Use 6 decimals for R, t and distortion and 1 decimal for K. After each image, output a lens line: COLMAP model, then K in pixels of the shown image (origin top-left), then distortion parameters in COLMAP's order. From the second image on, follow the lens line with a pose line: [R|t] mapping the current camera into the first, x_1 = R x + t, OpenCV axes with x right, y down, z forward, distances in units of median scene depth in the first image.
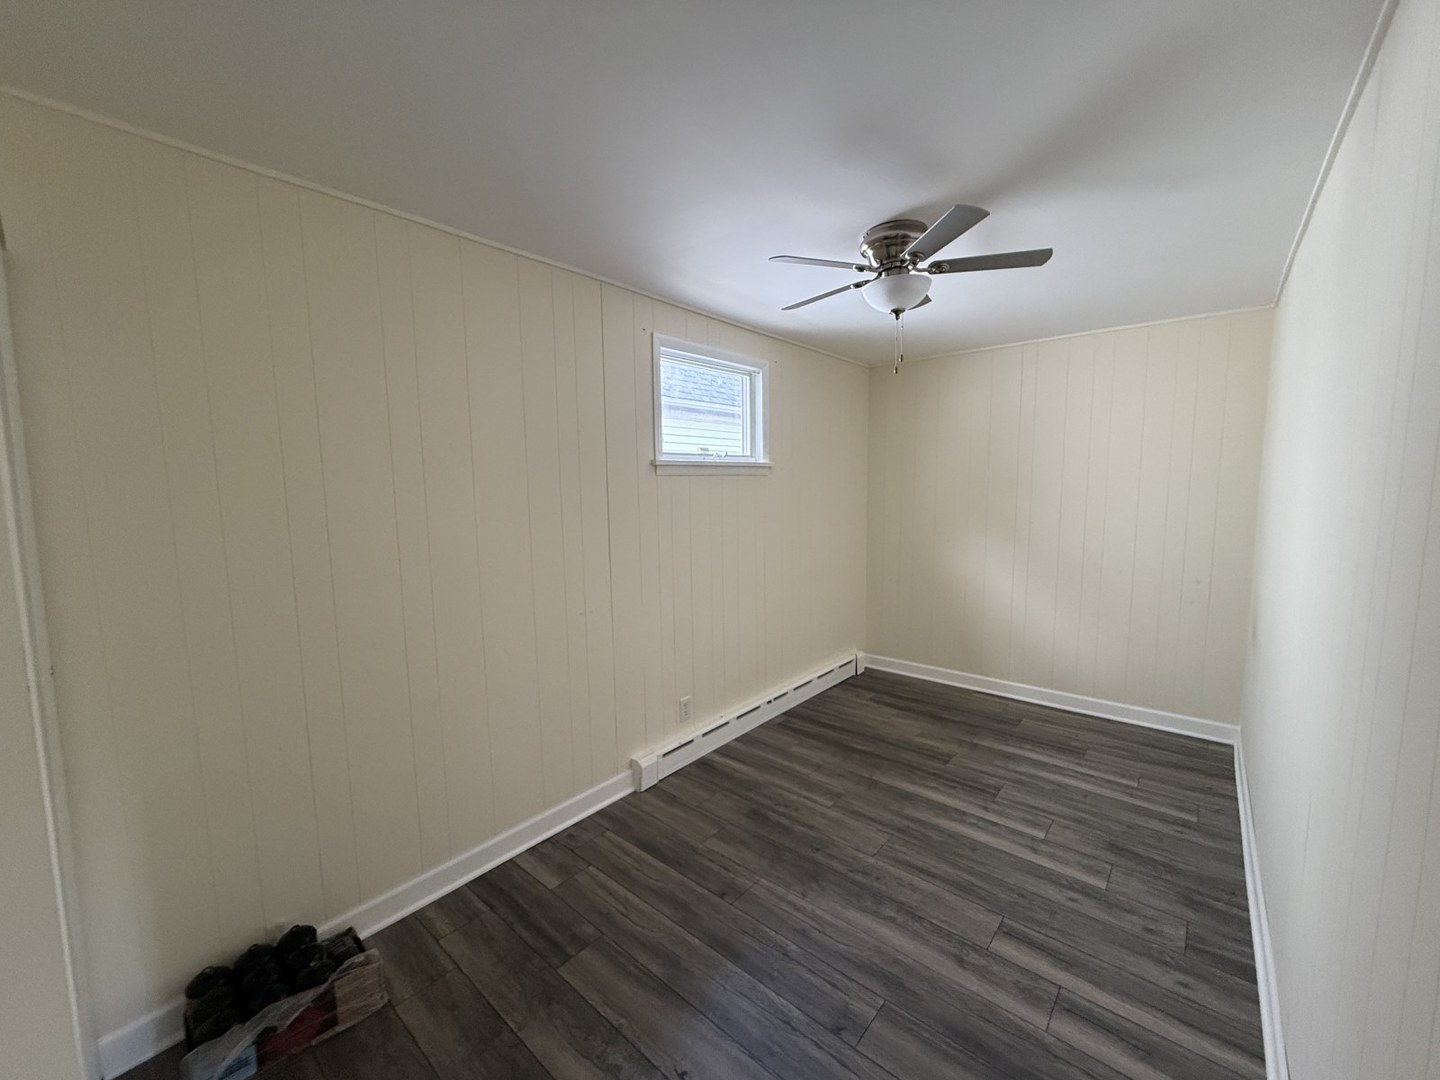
lens RADIAL K [[574.8, 0, 730.0], [0, 574.8, 538.7], [0, 0, 1]] dist [-0.015186, -0.008429]
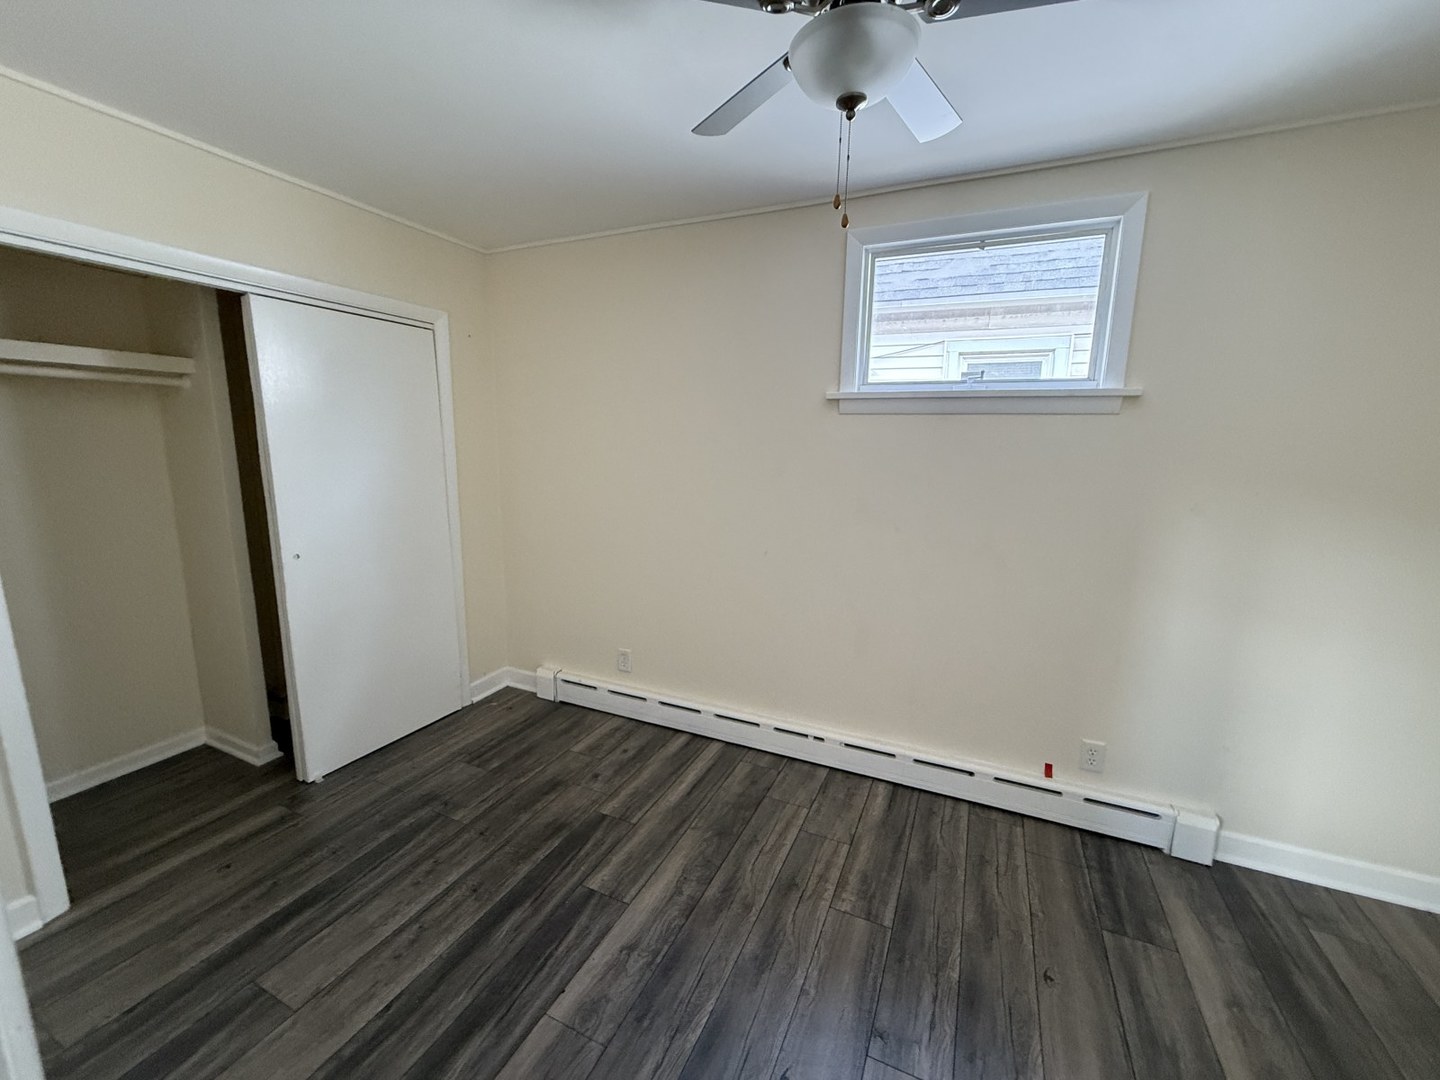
lens RADIAL K [[579.1, 0, 717.1], [0, 579.1, 524.0], [0, 0, 1]] dist [-0.000315, -0.000149]
pose [[0.334162, 0.198327, -0.921413, 0.504494], [-0.093530, 0.979763, 0.176967, -0.073873], [0.937864, 0.027044, 0.345949, 0.494815]]
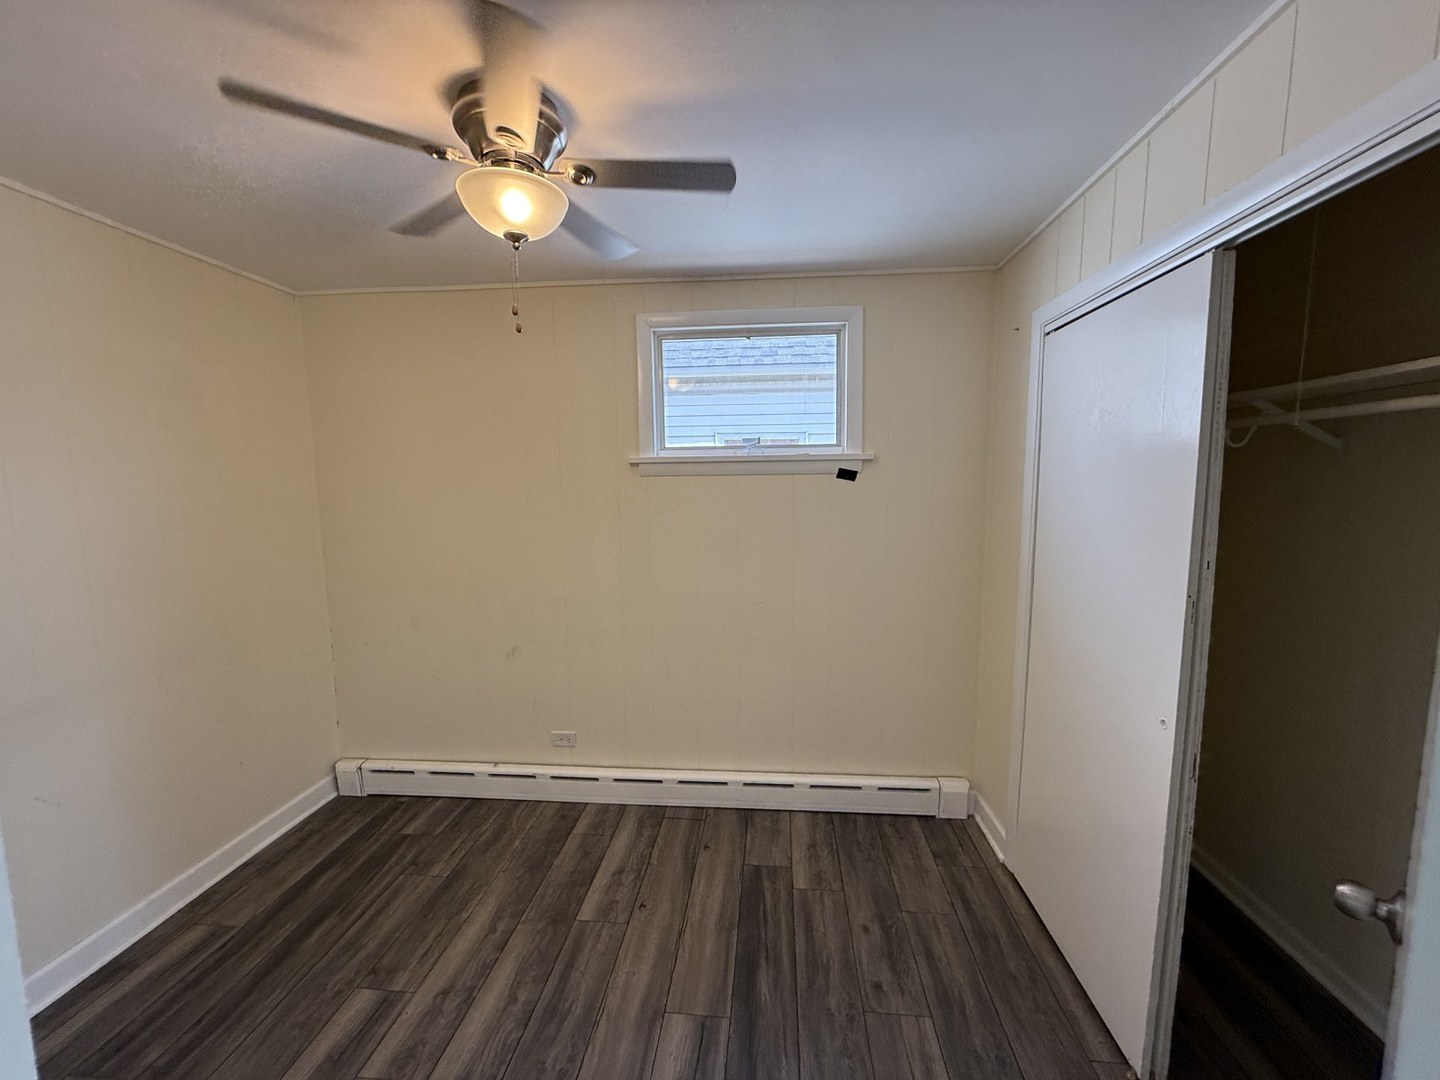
lens RADIAL K [[574.8, 0, 730.0], [0, 574.8, 538.7], [0, 0, 1]] dist [-0.015186, -0.008429]
pose [[0.626883, 0.100393, -0.772618, 0.548370], [-0.071734, 0.994888, 0.071072, -0.075396], [0.775804, 0.010869, 0.630880, 0.489255]]
